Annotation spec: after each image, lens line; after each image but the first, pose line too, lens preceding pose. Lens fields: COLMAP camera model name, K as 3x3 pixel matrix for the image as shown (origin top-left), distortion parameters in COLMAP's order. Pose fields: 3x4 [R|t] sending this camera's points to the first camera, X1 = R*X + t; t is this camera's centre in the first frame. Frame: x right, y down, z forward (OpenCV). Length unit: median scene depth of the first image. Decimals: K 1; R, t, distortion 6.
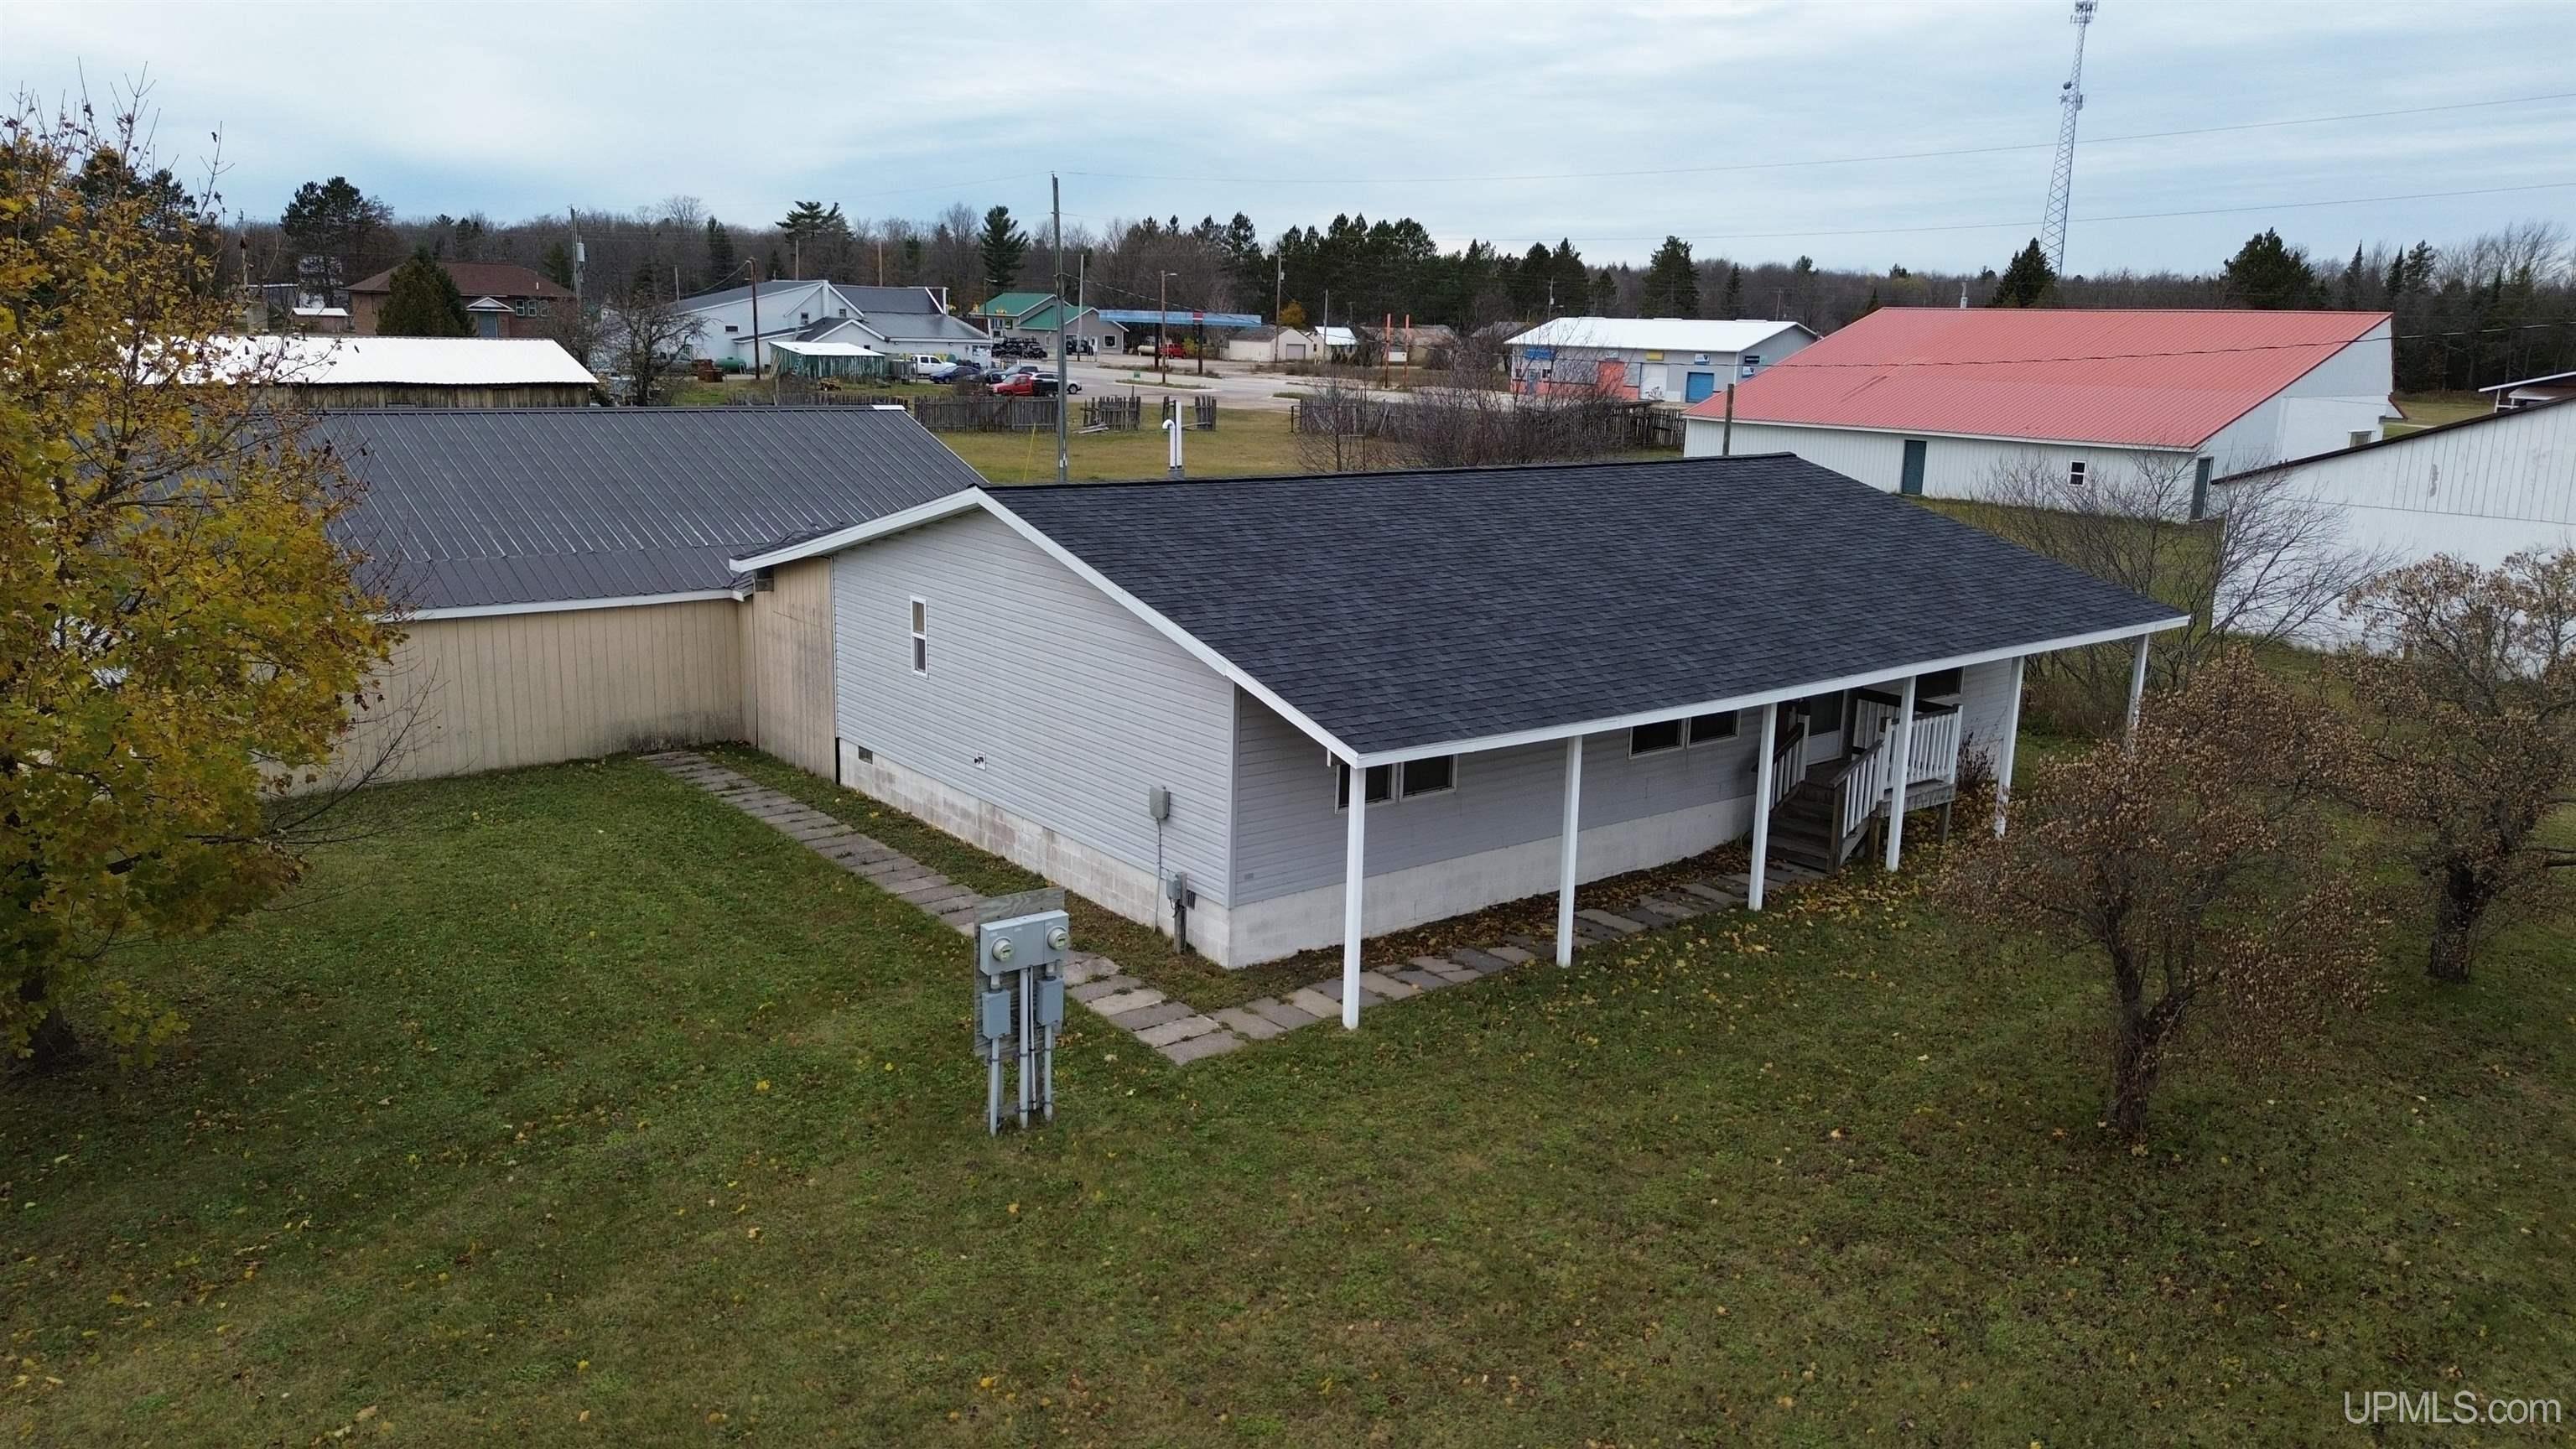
lens RADIAL K [[1810.5, 0, 1288.0], [0, 1810.5, 724.5], [0, 0, 1]] dist [0.074927, -0.072458]
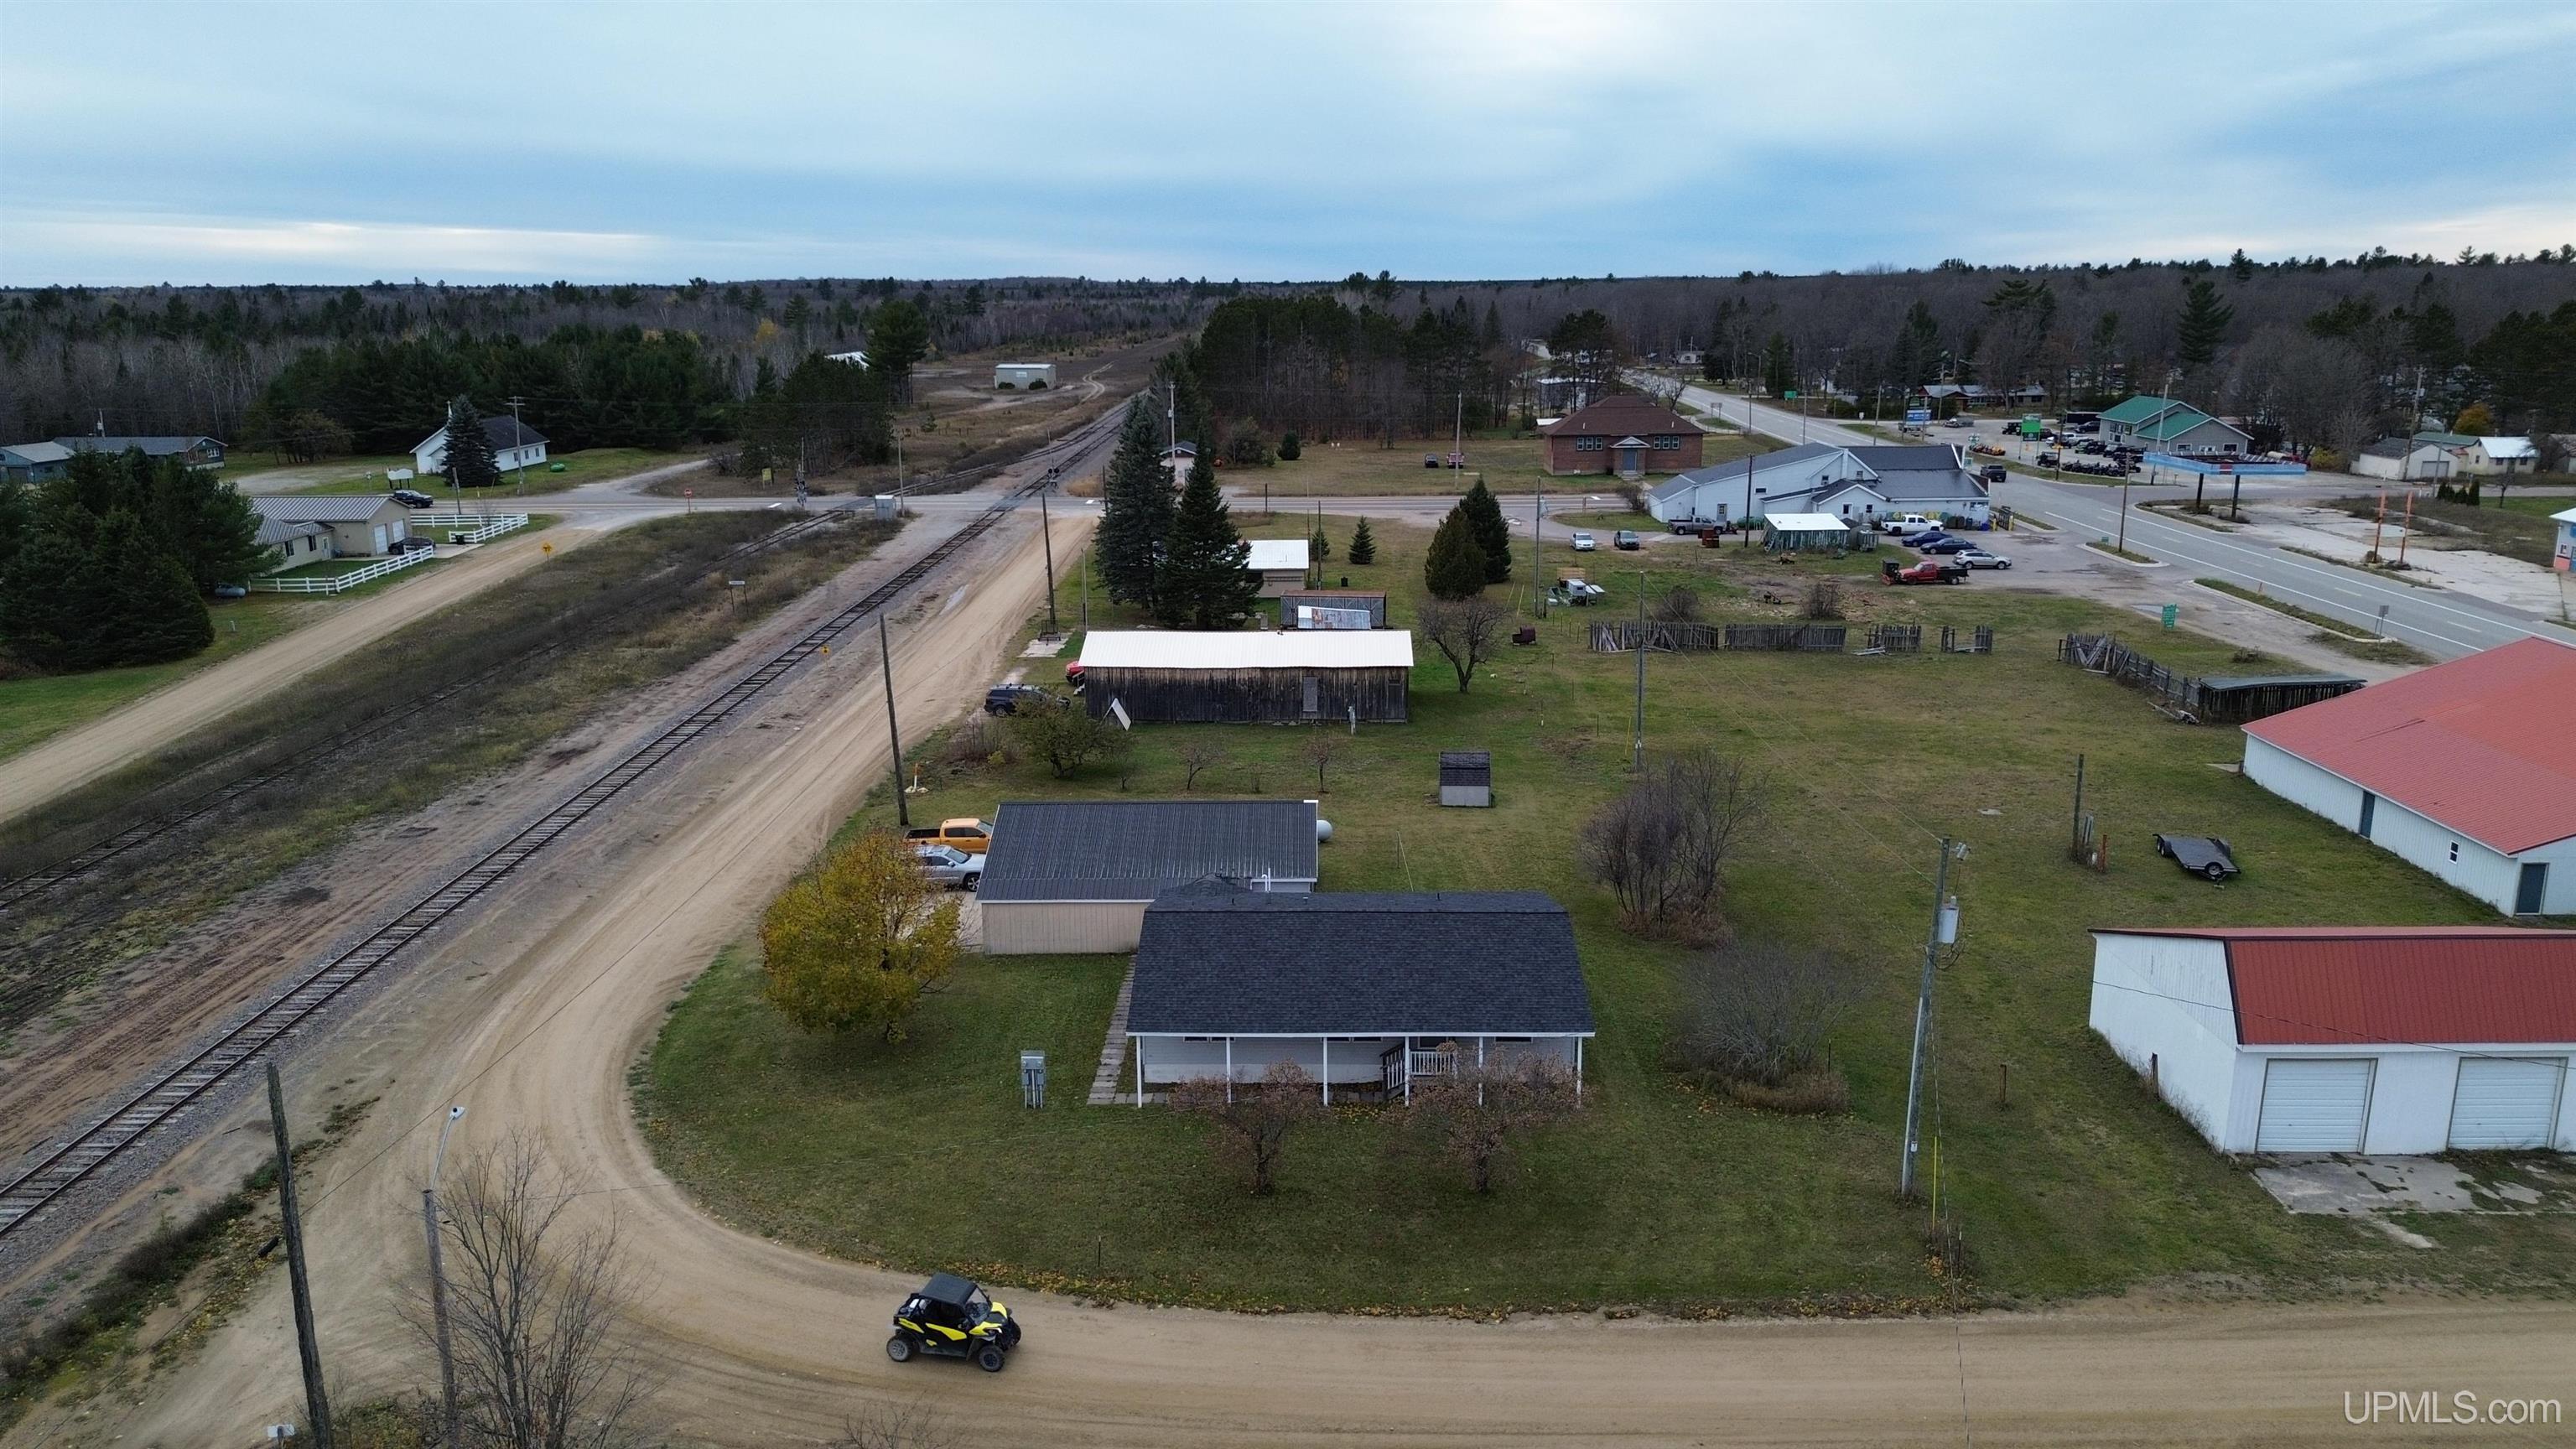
lens RADIAL K [[1810.5, 0, 1288.0], [0, 1810.5, 724.5], [0, 0, 1]] dist [0.074927, -0.072458]
pose [[0.769129, 0.117119, -0.628270, 1.840538], [-0.113130, 0.992491, 0.046521, -0.589891], [0.629001, 0.035295, 0.776603, -1.214566]]
